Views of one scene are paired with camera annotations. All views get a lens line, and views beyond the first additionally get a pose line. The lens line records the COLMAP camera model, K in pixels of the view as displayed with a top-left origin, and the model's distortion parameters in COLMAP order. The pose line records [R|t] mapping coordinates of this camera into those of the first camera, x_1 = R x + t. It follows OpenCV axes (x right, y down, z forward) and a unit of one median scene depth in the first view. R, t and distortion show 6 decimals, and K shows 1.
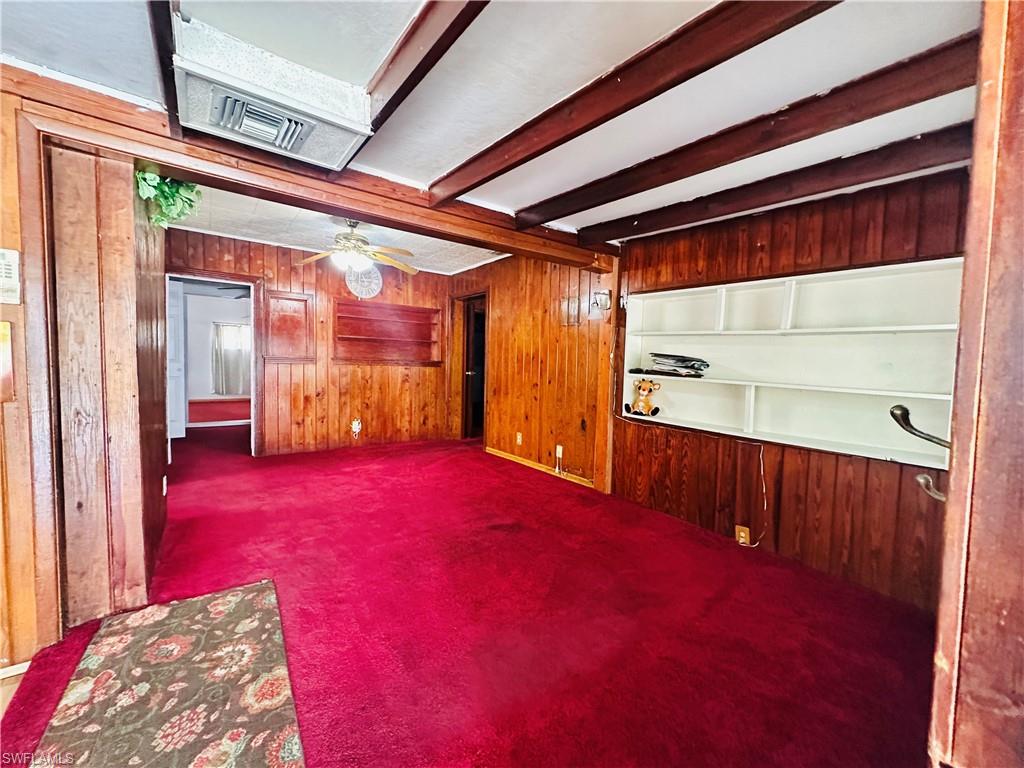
lens RADIAL K [[407.8, 0, 512.0], [0, 407.8, 384.0], [0, 0, 1]] dist [-0.002914, 0.000476]
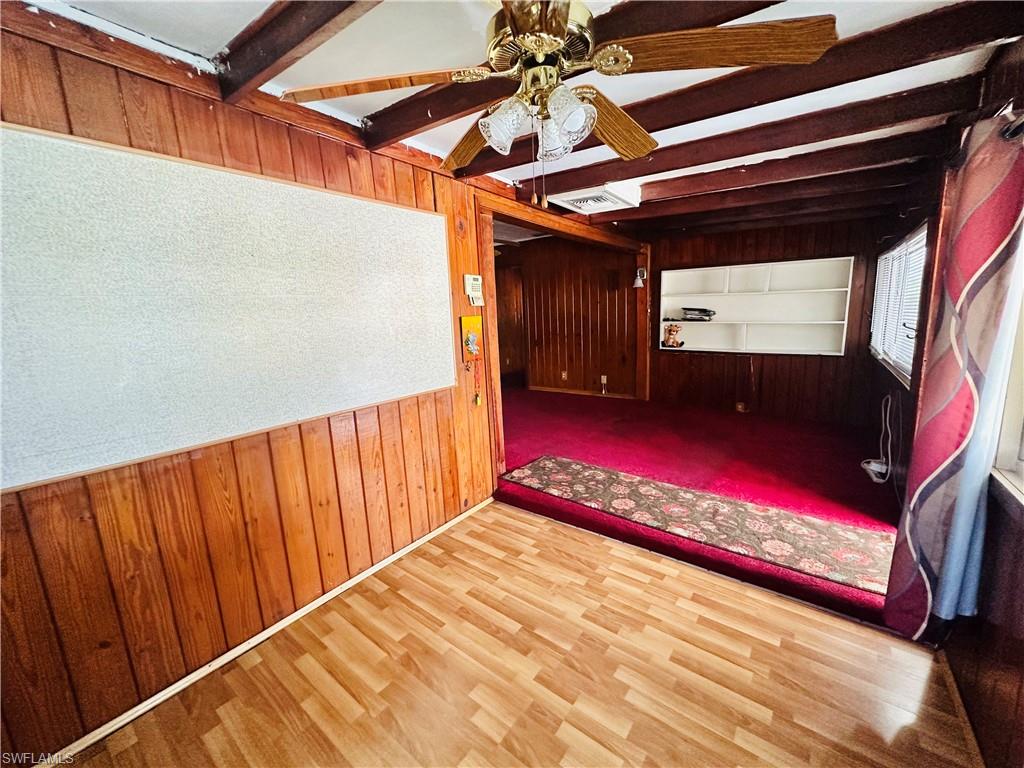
lens RADIAL K [[407.8, 0, 512.0], [0, 407.8, 384.0], [0, 0, 1]] dist [-0.002914, 0.000476]
pose [[0.957622, -0.109417, 0.266437, -0.840832], [0.078650, 0.989216, 0.123558, -0.033048], [-0.277084, -0.097367, 0.955900, -0.426169]]
